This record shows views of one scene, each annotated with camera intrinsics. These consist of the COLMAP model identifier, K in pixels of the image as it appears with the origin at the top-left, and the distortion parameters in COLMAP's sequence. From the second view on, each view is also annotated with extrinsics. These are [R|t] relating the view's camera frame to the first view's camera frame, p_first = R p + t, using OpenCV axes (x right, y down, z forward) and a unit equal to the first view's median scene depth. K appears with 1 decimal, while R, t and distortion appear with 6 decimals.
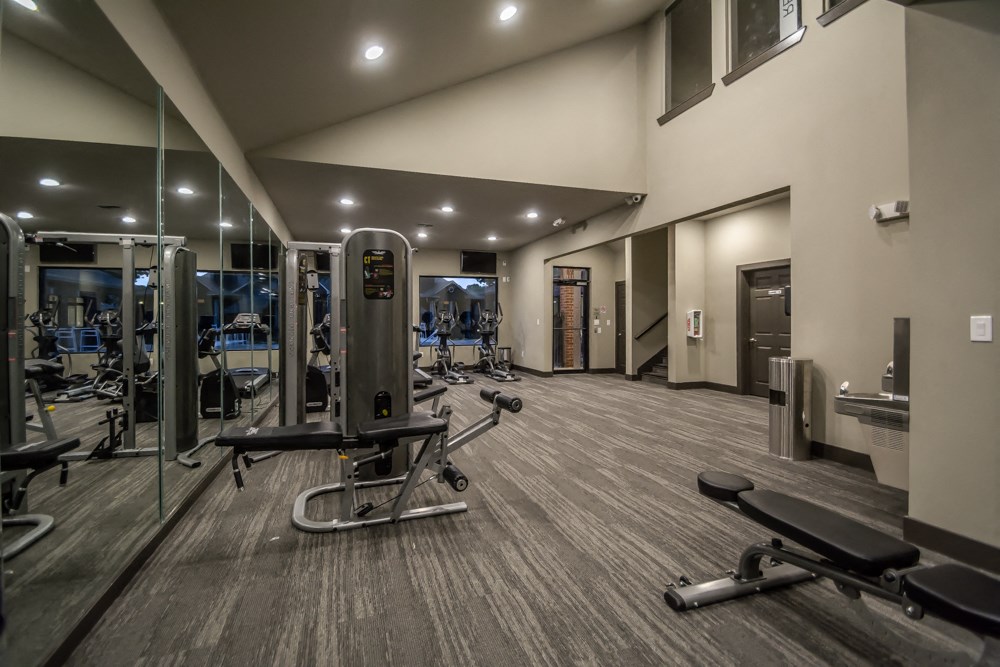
lens RADIAL K [[427.9, 0, 473.2], [0, 427.9, 320.9], [0, 0, 1]] dist [0.004123, -0.001268]
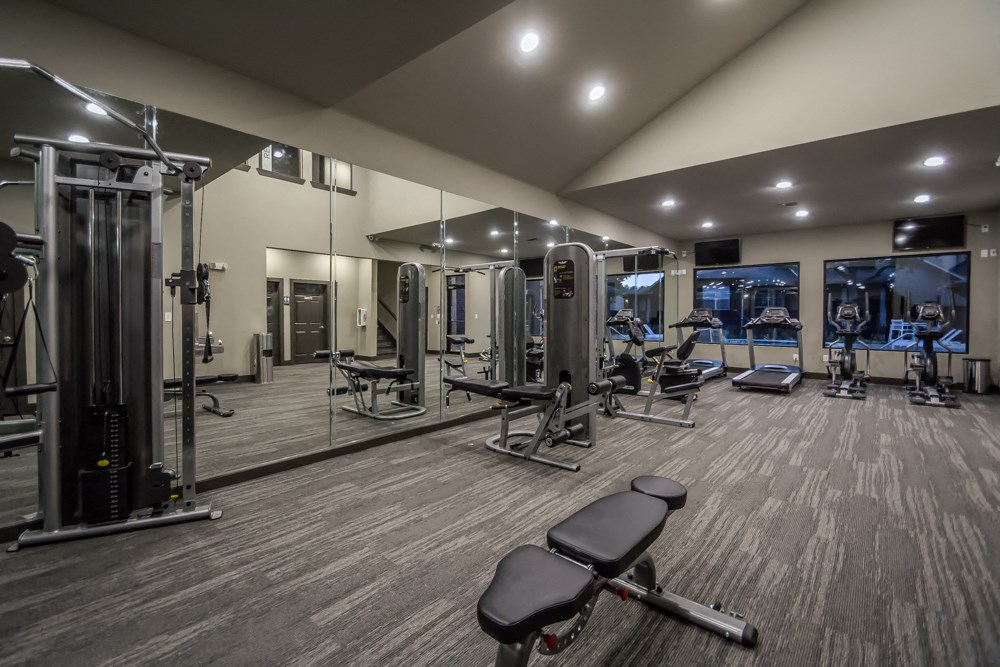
lens RADIAL K [[427.9, 0, 498.1], [0, 427.9, 331.3], [0, 0, 1]] dist [0.004123, -0.001268]
pose [[0.542872, 0.030438, -0.839264, 0.893180], [-0.005134, 0.999445, 0.032926, 0.007204], [0.839800, -0.013566, 0.542727, 0.163170]]
